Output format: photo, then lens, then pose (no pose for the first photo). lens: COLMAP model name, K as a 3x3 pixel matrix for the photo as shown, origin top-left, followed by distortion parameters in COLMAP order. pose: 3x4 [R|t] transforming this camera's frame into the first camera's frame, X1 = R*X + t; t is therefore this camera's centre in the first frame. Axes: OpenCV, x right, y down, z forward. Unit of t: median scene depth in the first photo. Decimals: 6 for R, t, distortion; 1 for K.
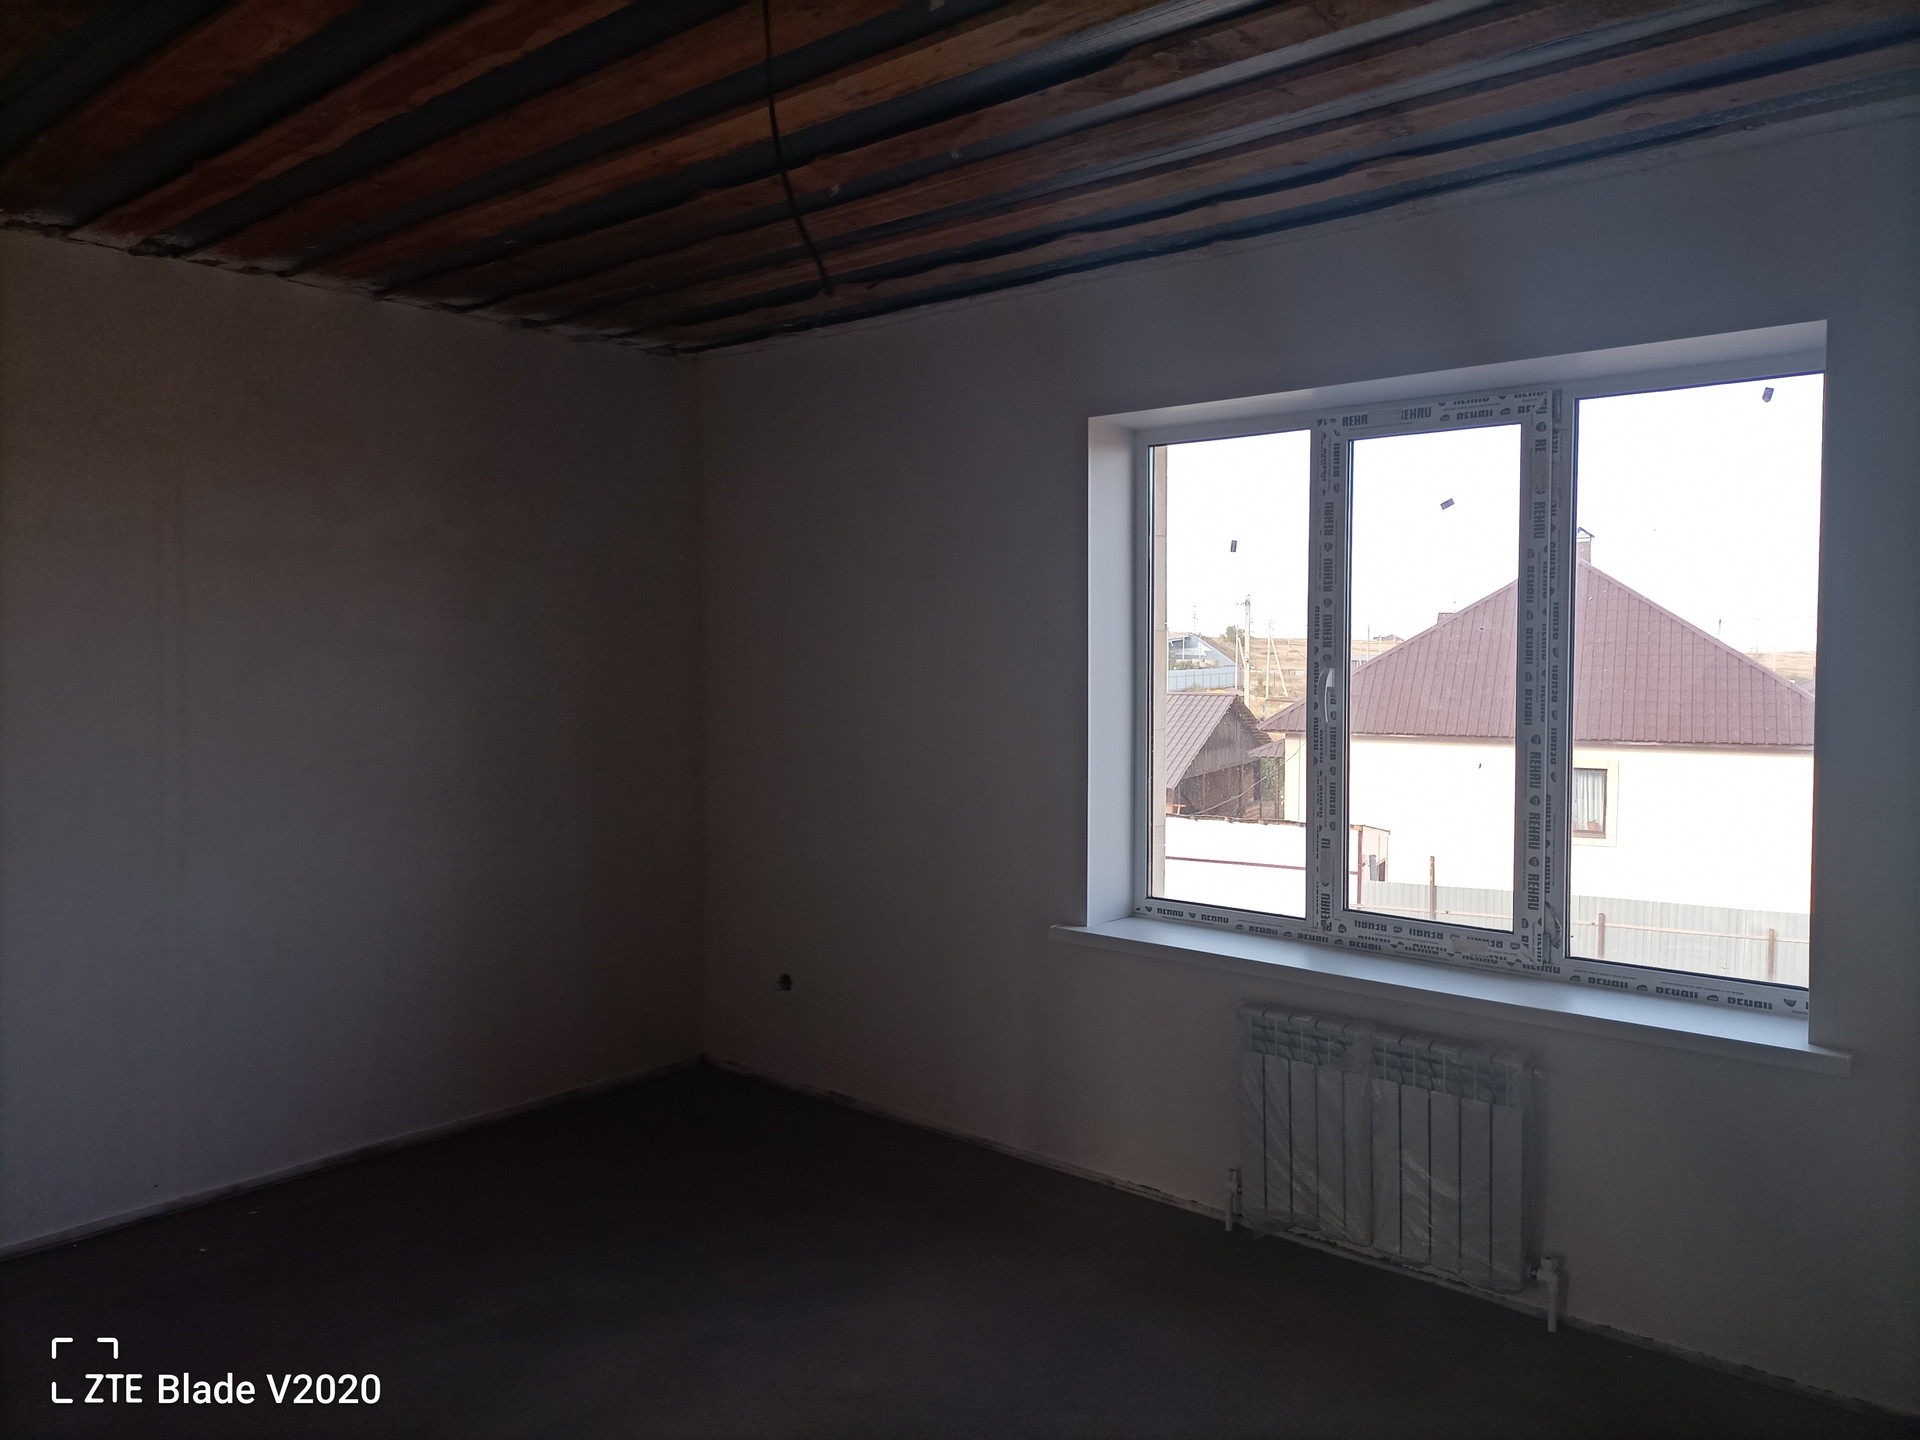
lens RADIAL K [[1402.6, 0, 960.0], [0, 1402.6, 720.0], [0, 0, 1]] dist [0.094011, -0.146646]
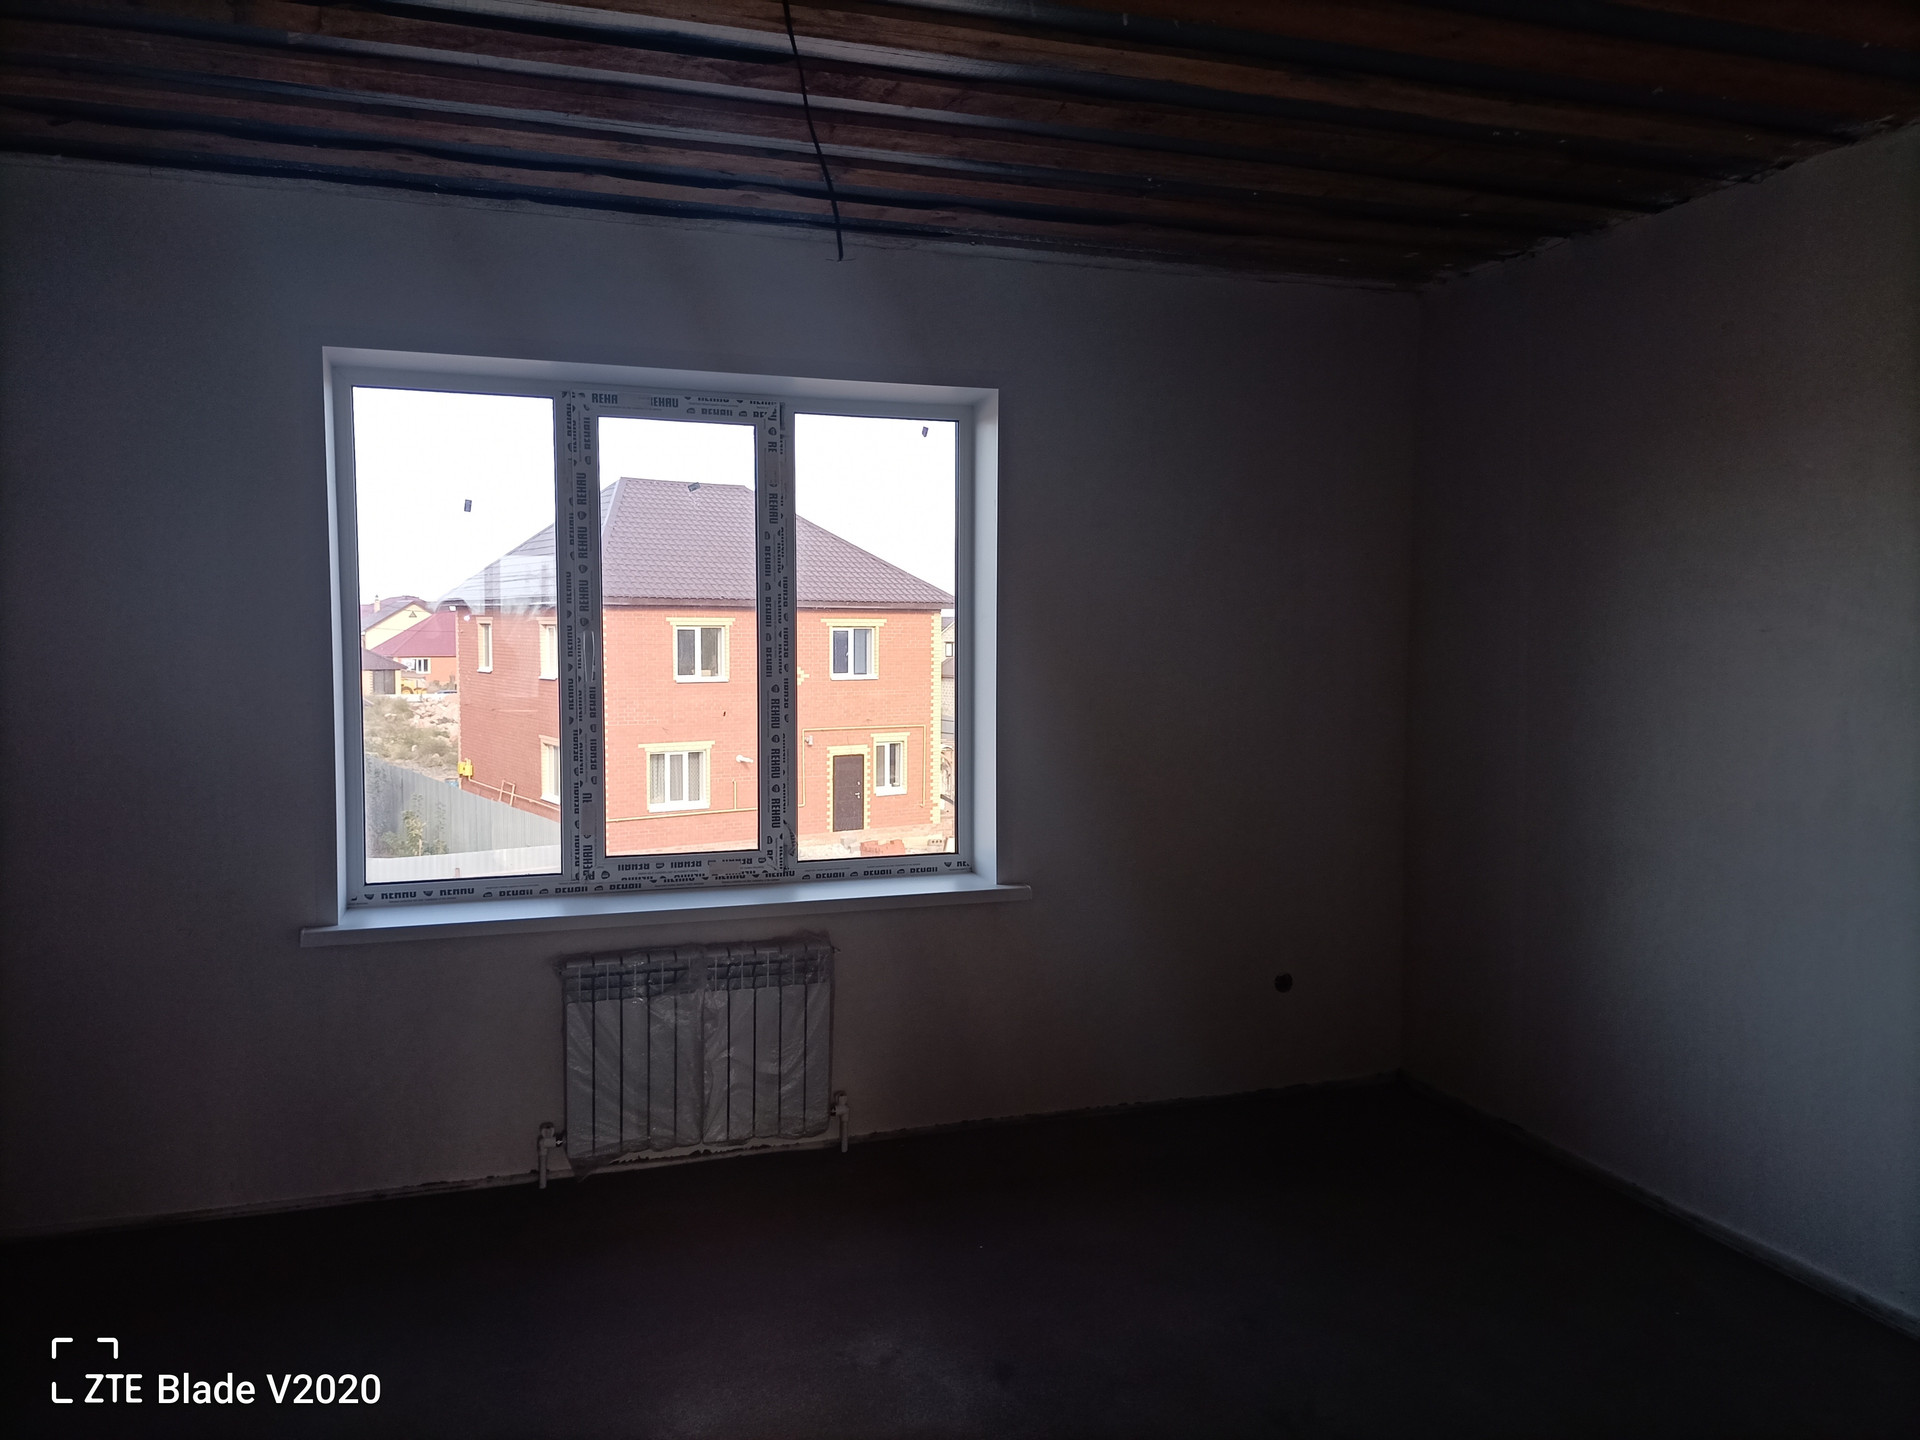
lens RADIAL K [[1402.6, 0, 960.0], [0, 1402.6, 720.0], [0, 0, 1]] dist [0.094011, -0.146646]
pose [[0.514267, -0.060469, 0.855496, -0.530546], [0.039886, 0.998118, 0.046573, -0.008972], [-0.856702, 0.010171, 0.515711, 0.231372]]
